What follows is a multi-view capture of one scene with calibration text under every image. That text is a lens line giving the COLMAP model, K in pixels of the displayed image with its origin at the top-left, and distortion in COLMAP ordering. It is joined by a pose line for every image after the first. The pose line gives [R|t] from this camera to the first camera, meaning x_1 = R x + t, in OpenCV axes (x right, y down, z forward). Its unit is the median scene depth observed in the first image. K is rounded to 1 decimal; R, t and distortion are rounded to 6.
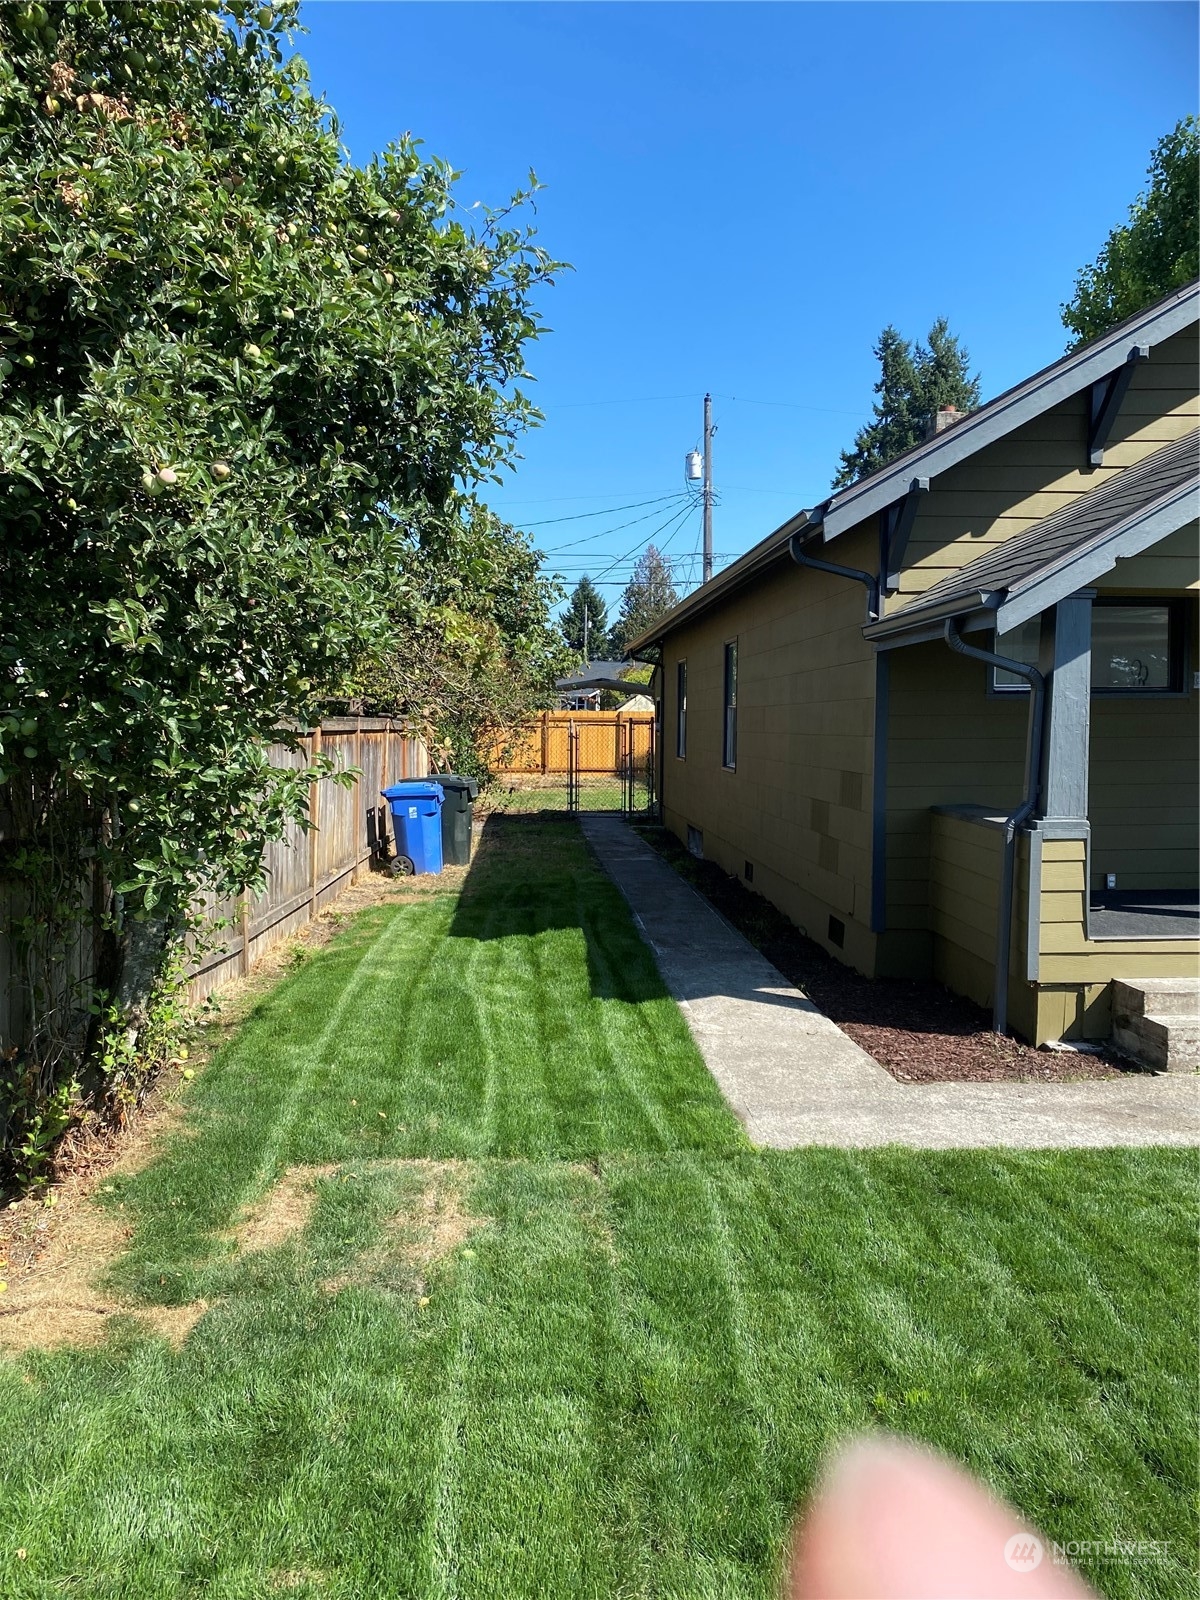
lens RADIAL K [[1202.5, 0, 600.0], [0, 1202.5, 800.0], [0, 0, 1]] dist [0.061611, -0.163621]
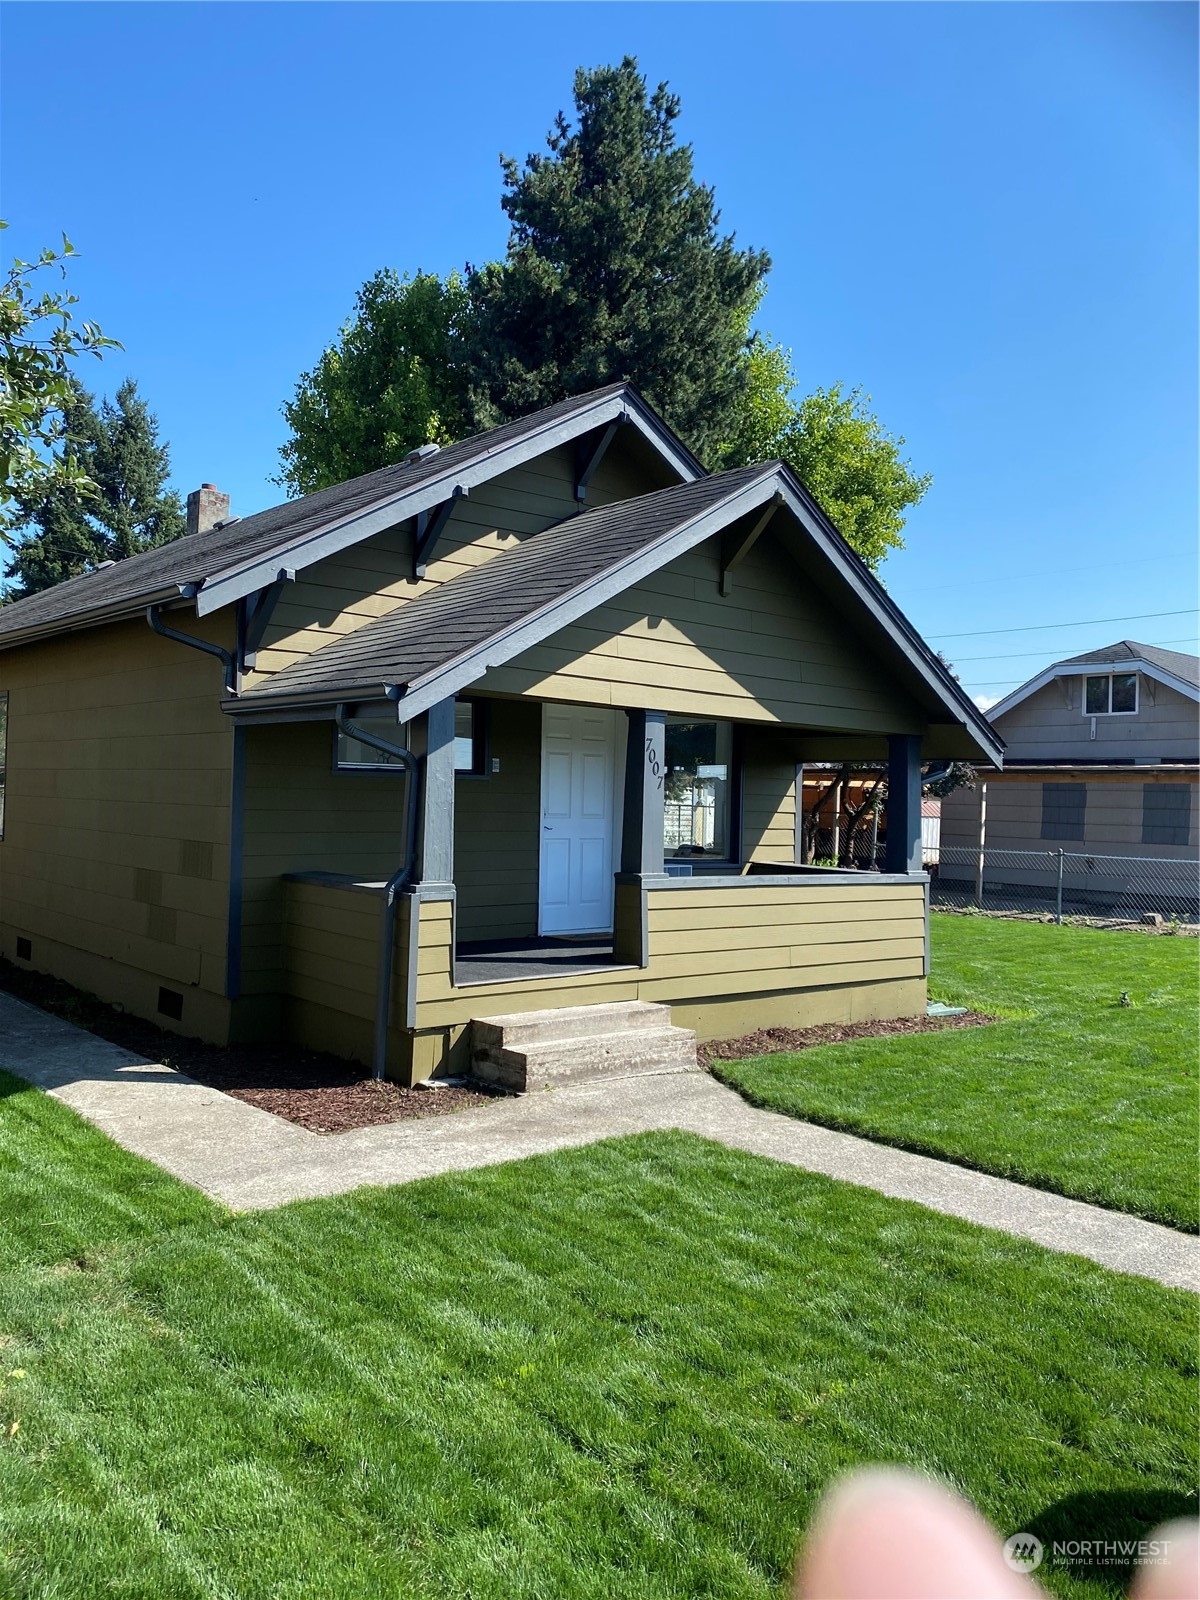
lens RADIAL K [[1214.8, 0, 601.9], [0, 1214.8, 764.9], [0, 0, 1]] dist [0.074865, -0.174248]
pose [[0.783310, 0.038681, 0.620427, -0.219259], [0.012330, 0.996899, -0.077720, -0.004445], [-0.621509, 0.068529, 0.780404, -0.017232]]
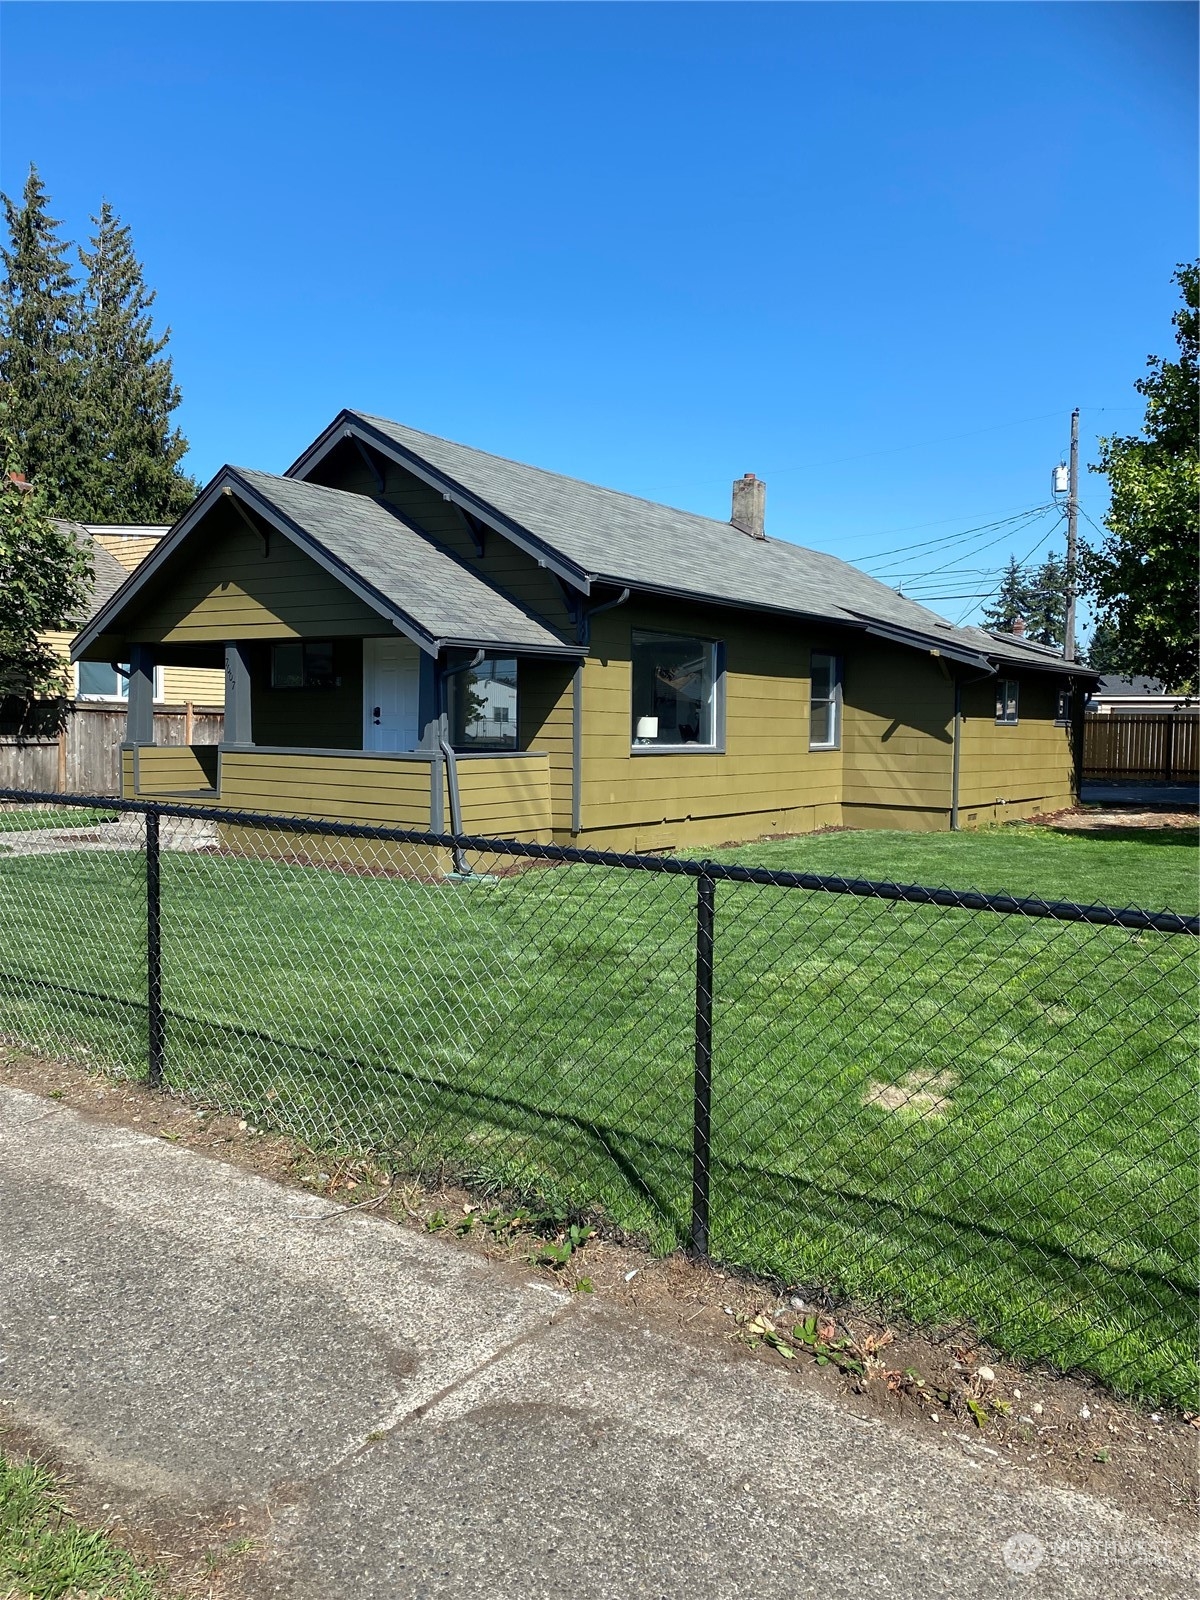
lens RADIAL K [[1204.4, 0, 600.0], [0, 1204.4, 800.0], [0, 0, 1]] dist [0.016159, -0.021992]
pose [[0.792692, 0.048201, -0.607714, 2.527093], [-0.054563, 0.998478, 0.008023, 0.063357], [0.607175, 0.026799, 0.794116, -0.313135]]
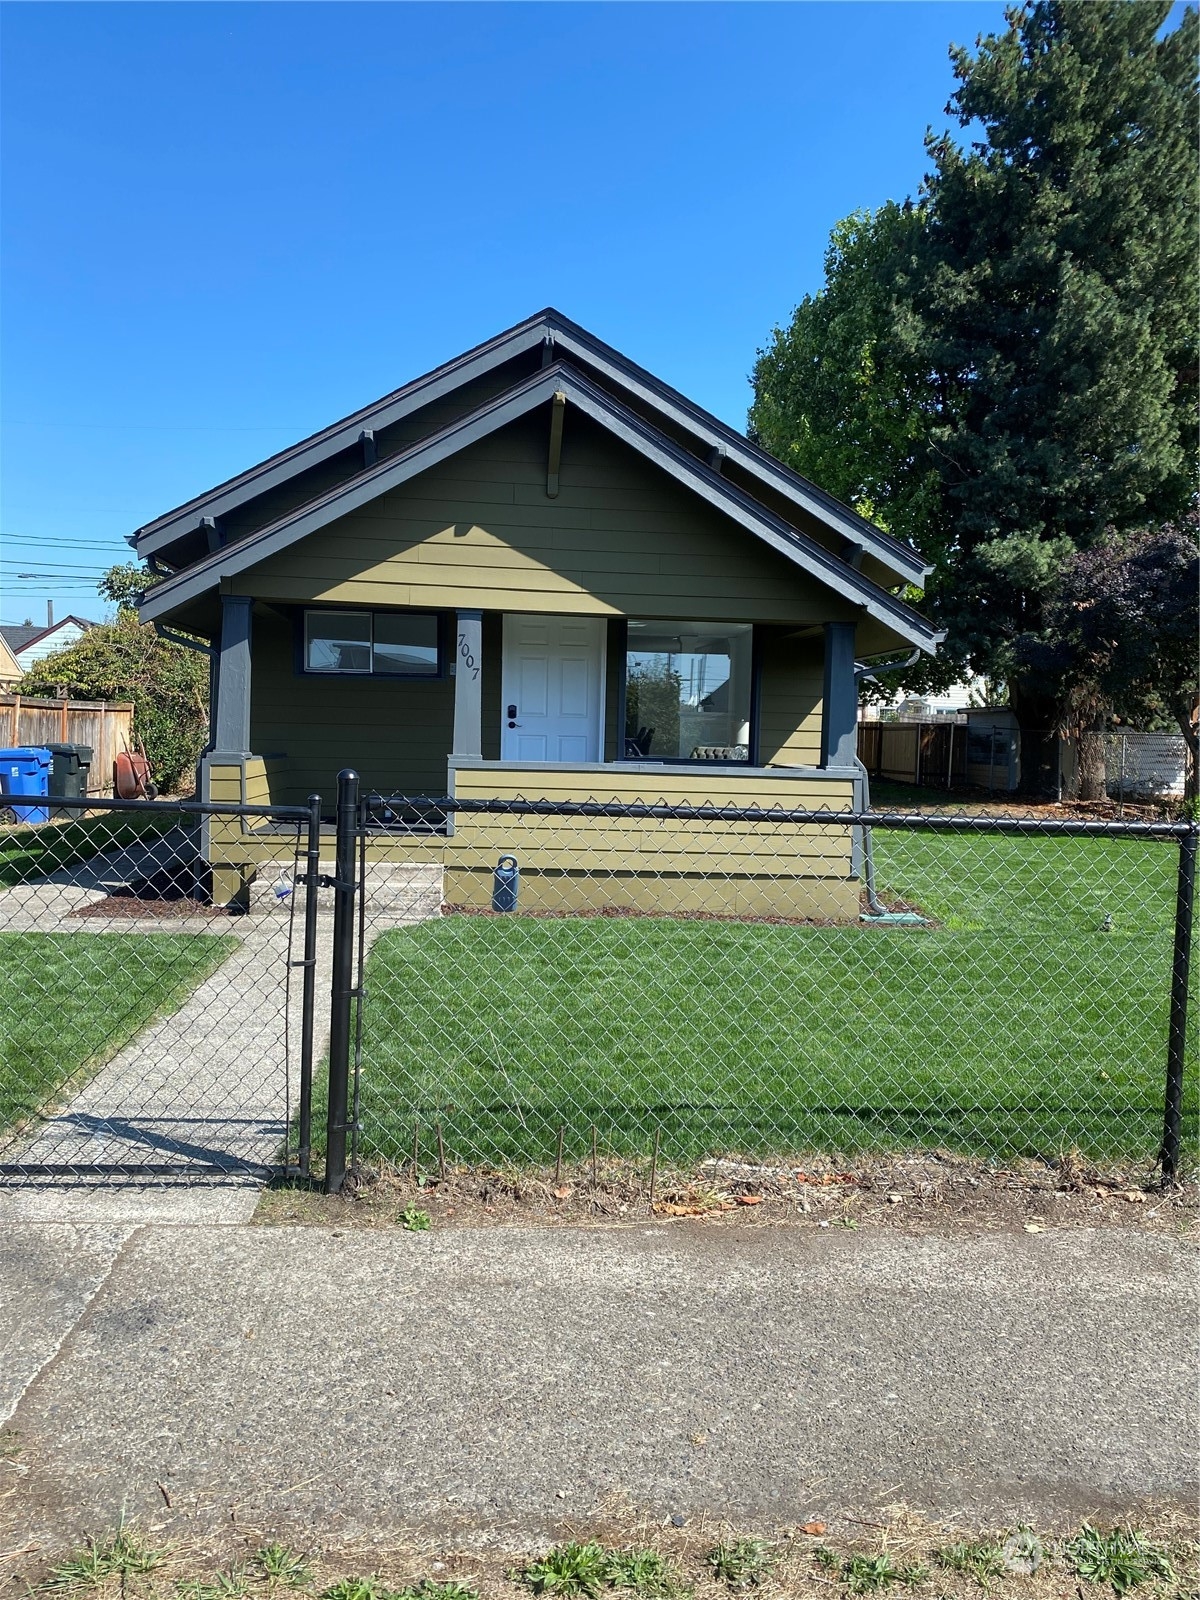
lens RADIAL K [[1204.4, 0, 600.0], [0, 1204.4, 800.0], [0, 0, 1]] dist [0.016159, -0.021992]
pose [[0.995495, 0.020700, 0.092523, 0.696255], [-0.020364, 0.999782, -0.004577, 0.071618], [-0.092598, 0.002672, 0.995700, -0.510142]]
